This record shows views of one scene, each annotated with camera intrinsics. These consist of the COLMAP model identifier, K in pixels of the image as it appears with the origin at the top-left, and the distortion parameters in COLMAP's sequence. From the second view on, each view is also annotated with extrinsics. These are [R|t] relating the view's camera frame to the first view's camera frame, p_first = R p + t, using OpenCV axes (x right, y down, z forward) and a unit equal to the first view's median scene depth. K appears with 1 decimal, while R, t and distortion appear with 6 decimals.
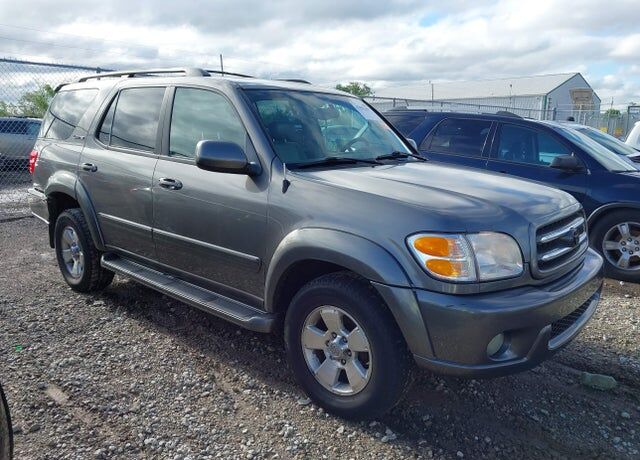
lens RADIAL K [[515.2, 0, 320.0], [0, 515.2, 230.0], [0, 0, 1]] dist [0.030075, -0.001640]
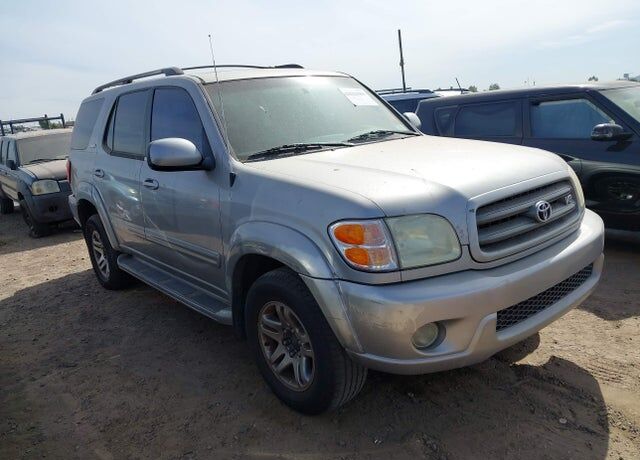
lens RADIAL K [[515.2, 0, 320.0], [0, 515.2, 230.0], [0, 0, 1]] dist [0.030075, -0.001640]
pose [[0.975675, -0.060087, -0.210825, 0.342144], [0.067431, 0.997336, 0.027812, -0.005200], [0.208592, -0.041352, 0.977128, 0.074574]]
